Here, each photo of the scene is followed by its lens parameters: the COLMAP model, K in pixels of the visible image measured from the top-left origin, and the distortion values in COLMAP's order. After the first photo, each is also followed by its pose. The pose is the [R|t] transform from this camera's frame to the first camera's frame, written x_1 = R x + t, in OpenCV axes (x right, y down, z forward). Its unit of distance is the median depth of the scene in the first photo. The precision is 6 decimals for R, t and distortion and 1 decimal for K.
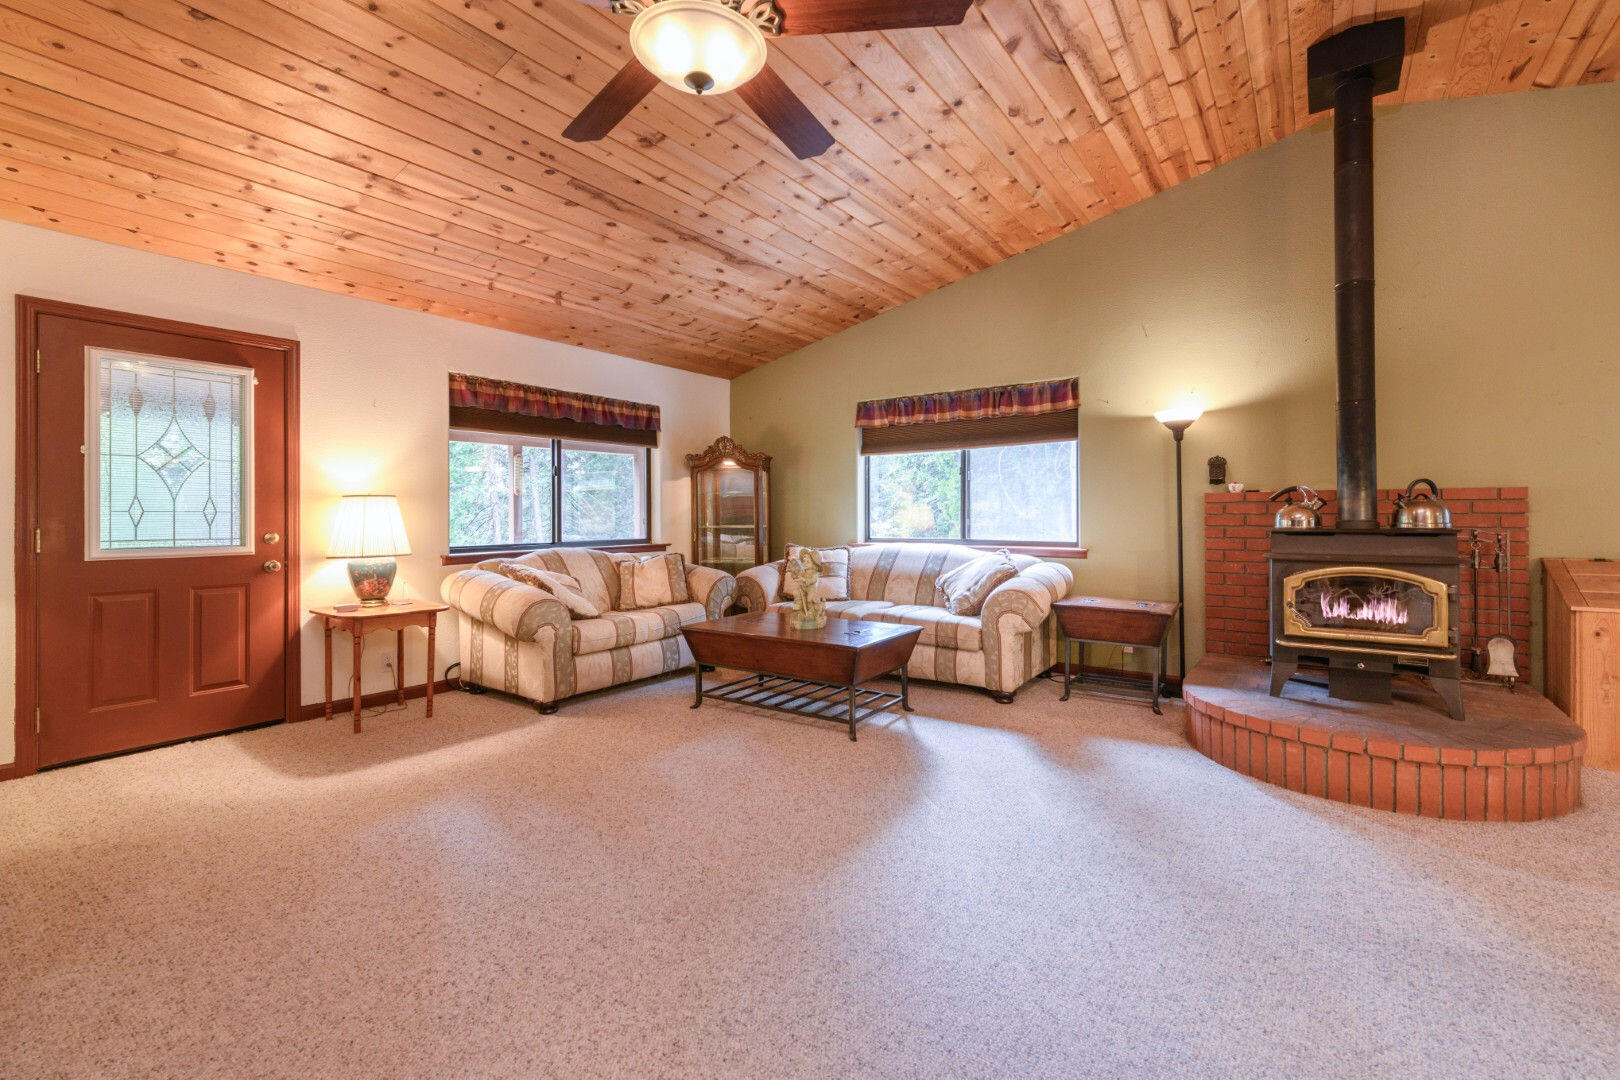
lens RADIAL K [[720.2, 0, 775.8], [0, 720.2, 515.3], [0, 0, 1]] dist [-0.000104, -0.001380]
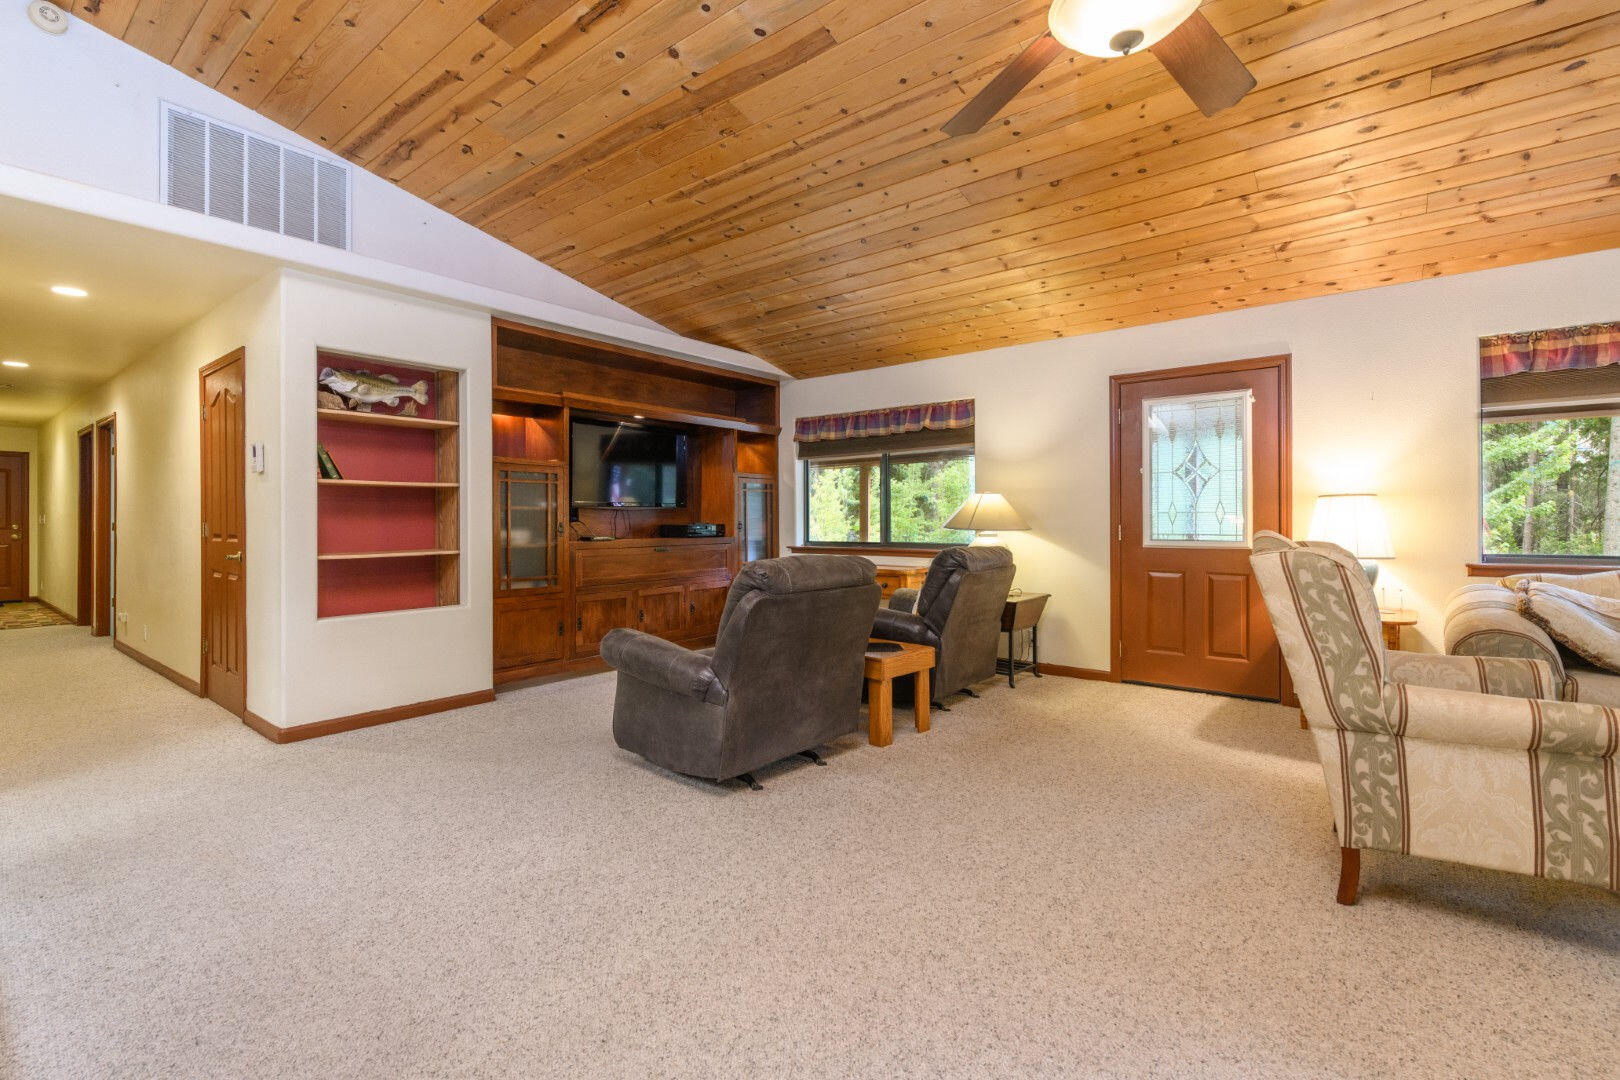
lens RADIAL K [[720.2, 0, 832.4], [0, 720.2, 515.1], [0, 0, 1]] dist [-0.000104, -0.001380]
pose [[-0.031298, -0.003698, -0.999503, 0.456604], [0.002330, 0.999990, -0.003773, 0.001943], [0.999507, -0.002447, -0.031289, 0.365987]]
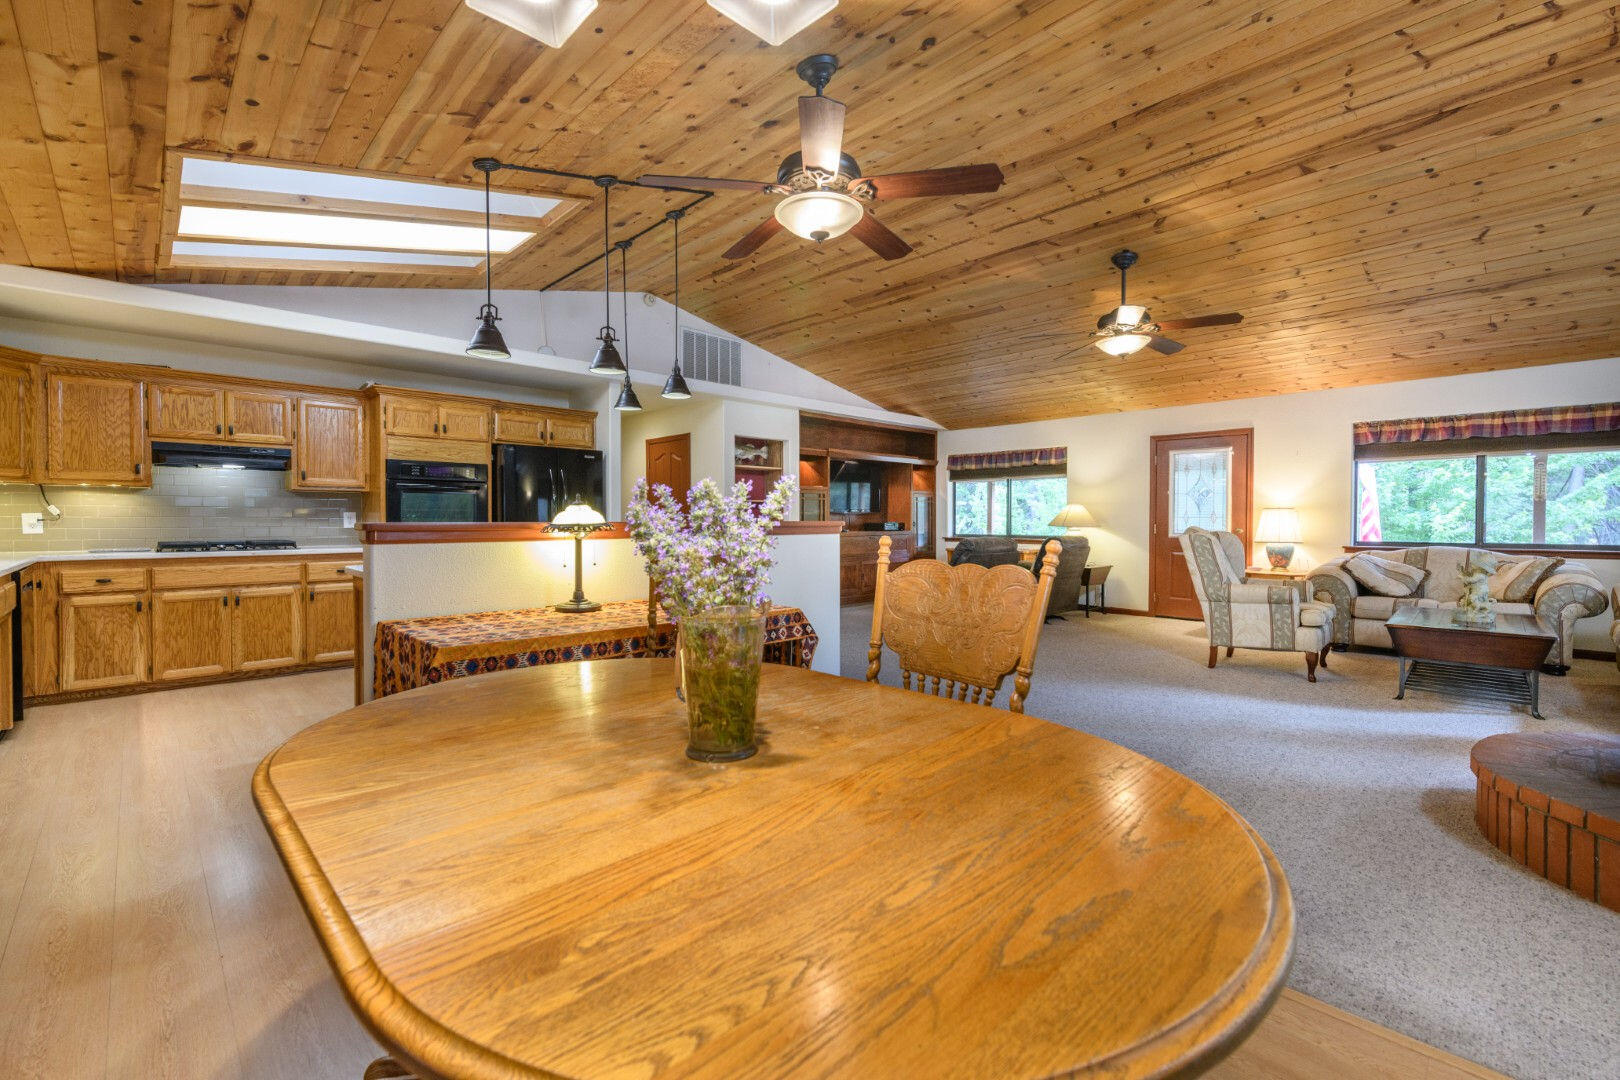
lens RADIAL K [[720.2, 0, 817.7], [0, 720.2, 531.5], [0, 0, 1]] dist [-0.000104, -0.001380]
pose [[-0.165682, 0.020087, -0.985975, 1.452577], [-0.001269, 0.999787, 0.020582, -0.005472], [0.986178, 0.004662, -0.165622, 0.196060]]
